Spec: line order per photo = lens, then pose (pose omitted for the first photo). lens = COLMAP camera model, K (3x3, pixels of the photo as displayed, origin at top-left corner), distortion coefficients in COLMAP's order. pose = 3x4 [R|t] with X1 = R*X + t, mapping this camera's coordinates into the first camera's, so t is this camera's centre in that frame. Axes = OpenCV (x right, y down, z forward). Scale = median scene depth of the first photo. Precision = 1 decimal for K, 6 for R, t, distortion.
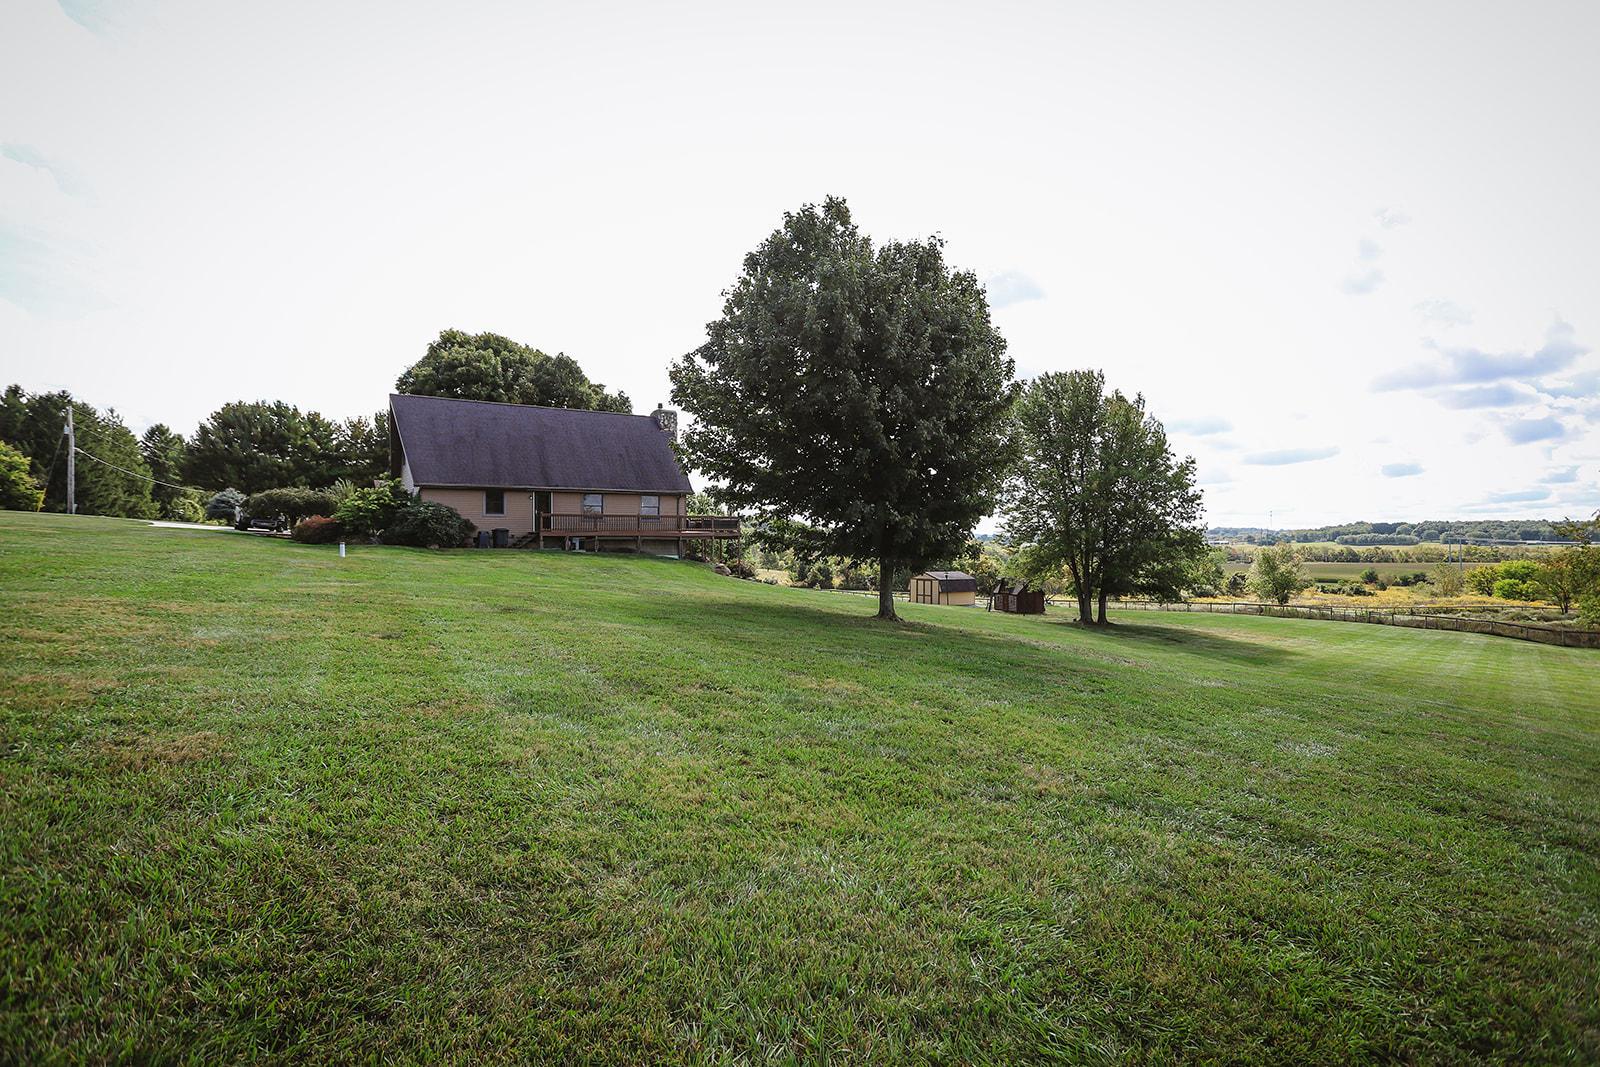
lens RADIAL K [[768.1, 0, 801.6], [0, 768.1, 536.9], [0, 0, 1]] dist [-0.048375, 0.025209]
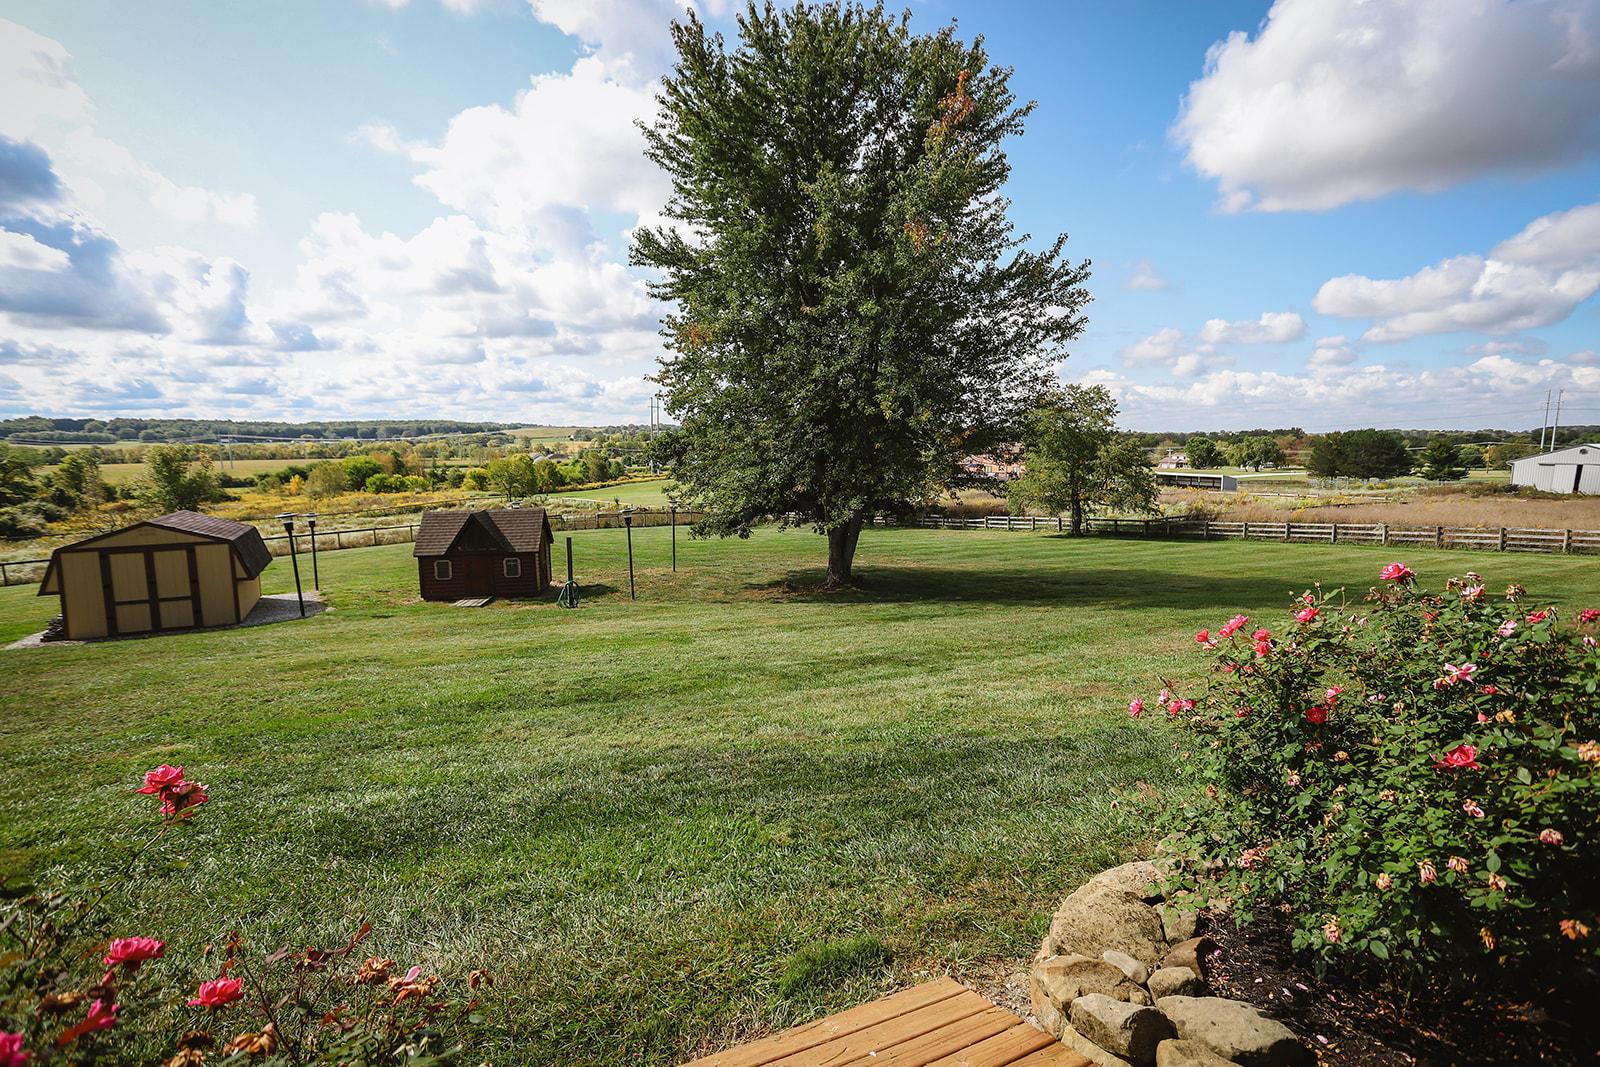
lens RADIAL K [[781.2, 0, 804.6], [0, 781.2, 536.9], [0, 0, 1]] dist [-0.062615, 0.035630]
pose [[0.131627, -0.124819, 0.983410, -0.011834], [-0.006309, 0.991916, 0.126743, 0.001965], [-0.991279, -0.022887, 0.129775, 0.099071]]
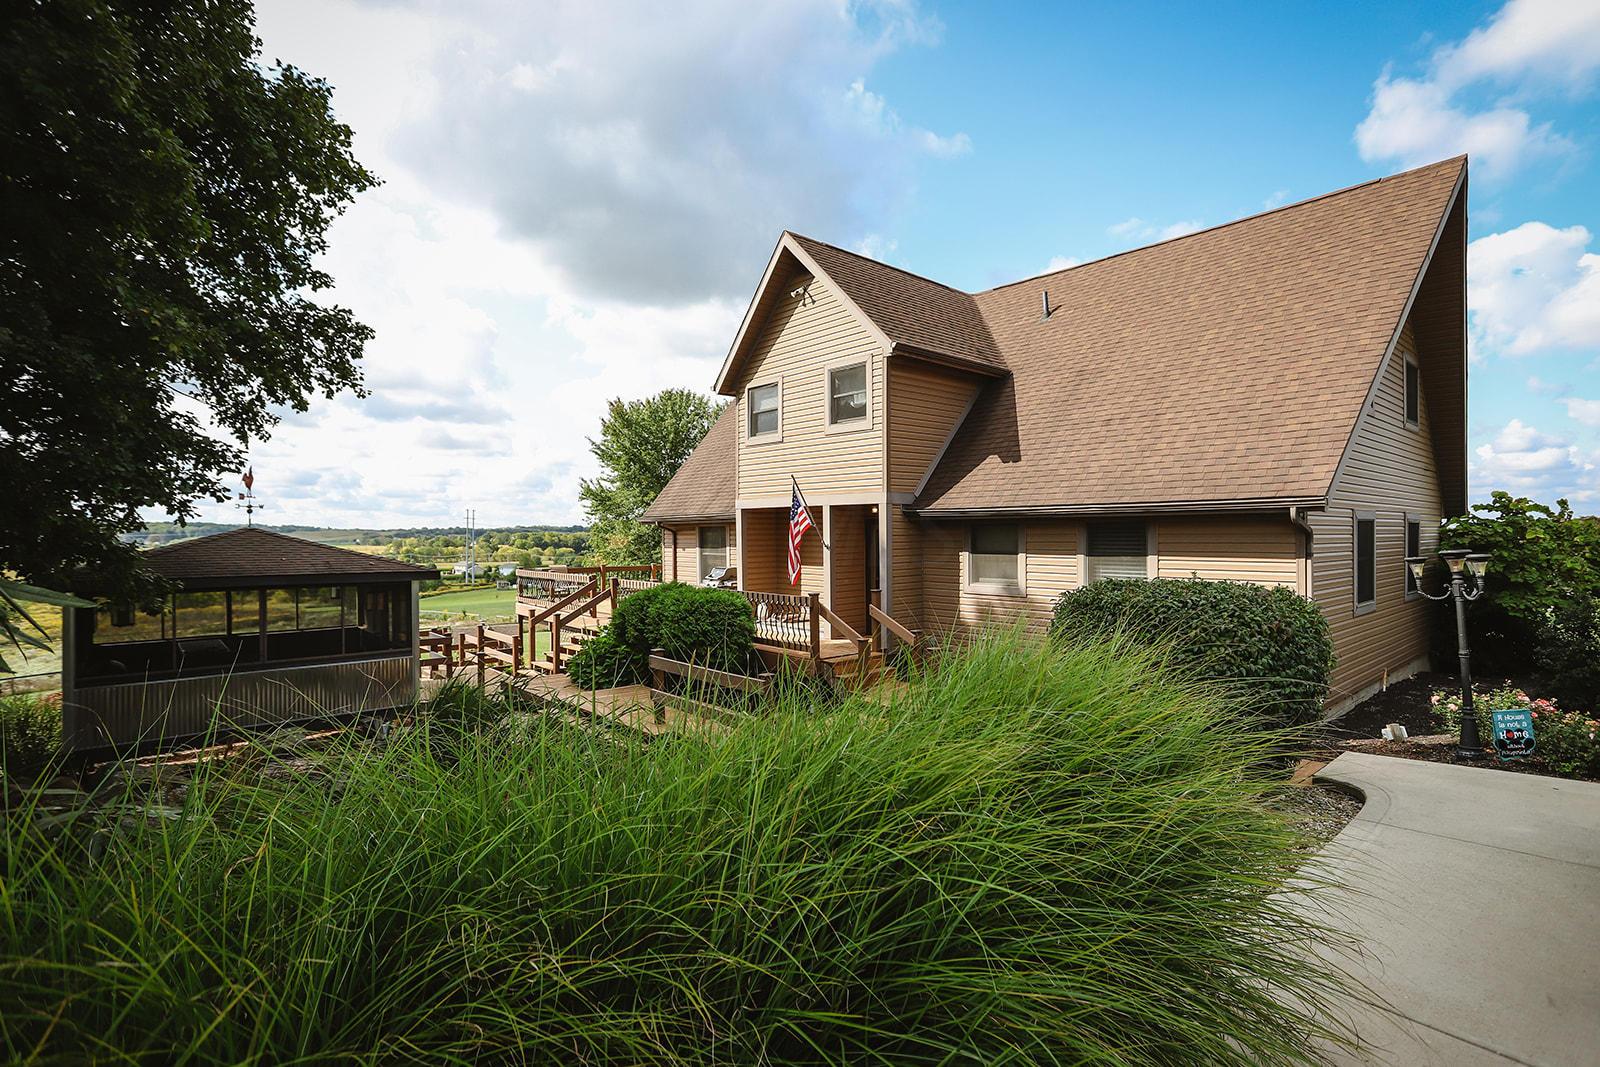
lens RADIAL K [[768.1, 0, 801.6], [0, 768.1, 536.9], [0, 0, 1]] dist [-0.048375, 0.025209]
pose [[-0.115256, 0.003254, 0.993331, -0.059170], [-0.001661, 0.999993, -0.003469, -0.003730], [-0.993334, -0.002050, -0.115249, 0.099904]]
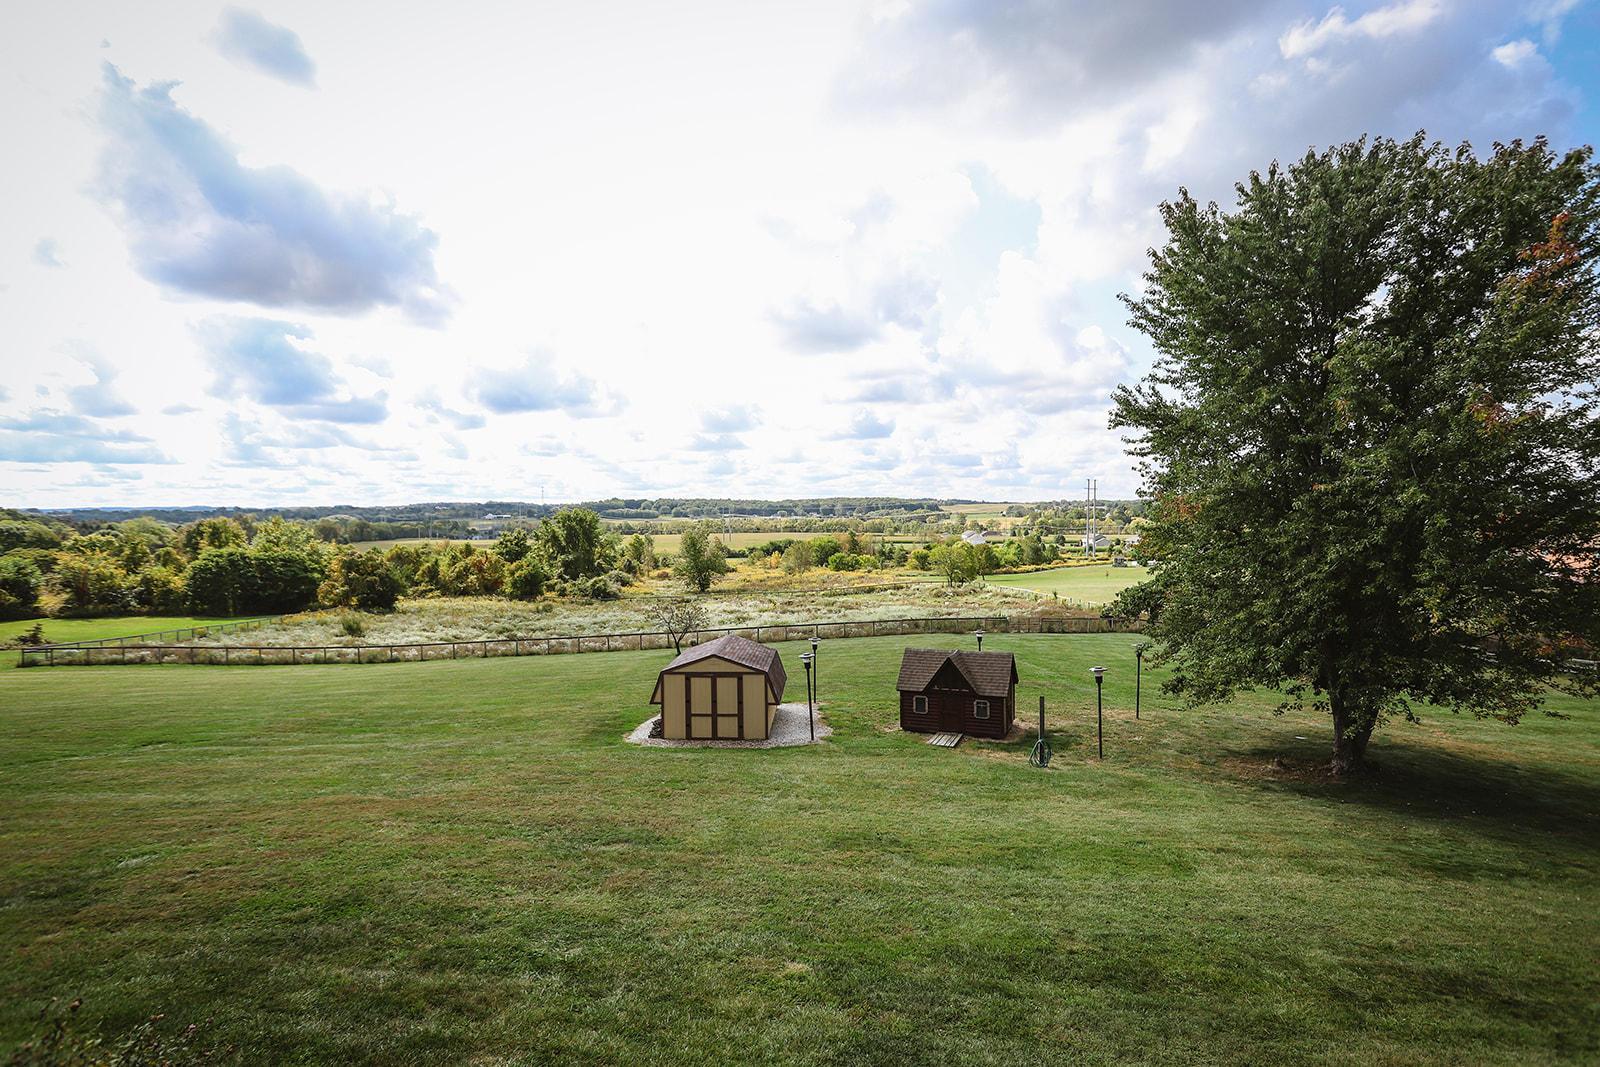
lens RADIAL K [[768.1, 0, 801.6], [0, 768.1, 536.9], [0, 0, 1]] dist [-0.048375, 0.025209]
pose [[0.627814, -0.026107, 0.777926, -0.013847], [-0.000589, 0.999421, 0.034015, -0.003225], [-0.778363, -0.021813, 0.627435, 0.101066]]
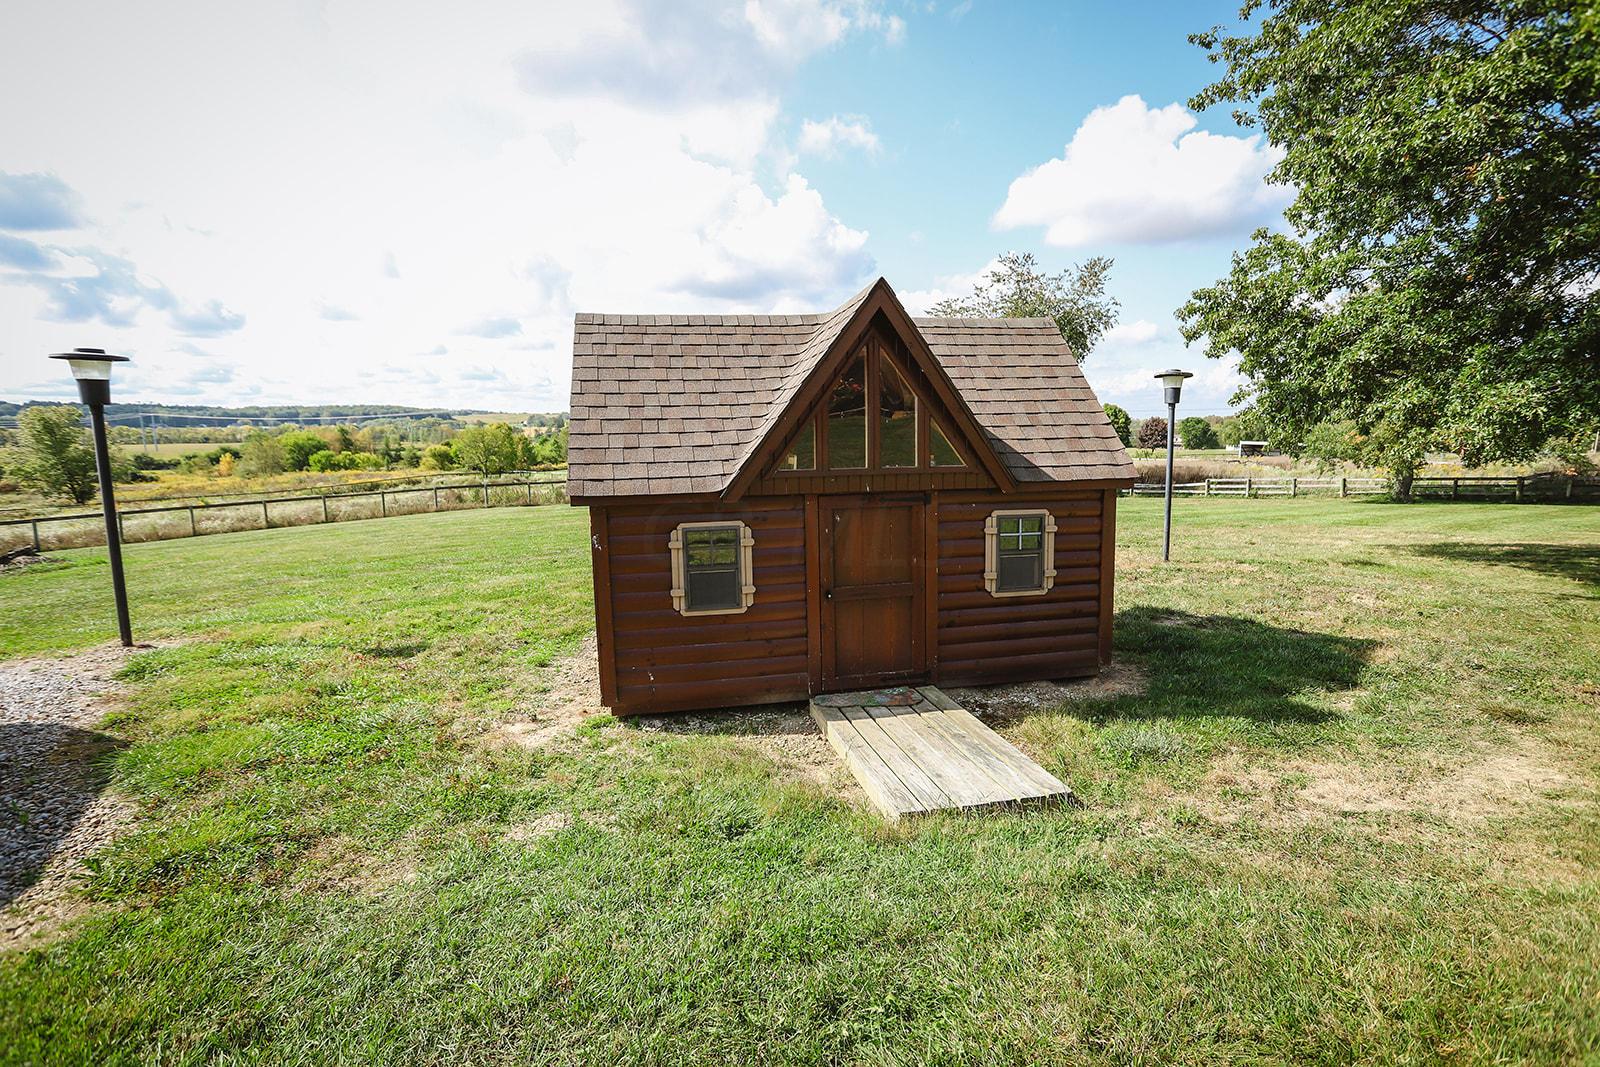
lens RADIAL K [[768.1, 0, 801.6], [0, 768.1, 536.9], [0, 0, 1]] dist [-0.048375, 0.025209]
pose [[0.073913, -0.142670, 0.987007, 0.023312], [-0.008121, 0.989595, 0.143653, 0.008550], [-0.997232, -0.018633, 0.071985, 0.126196]]
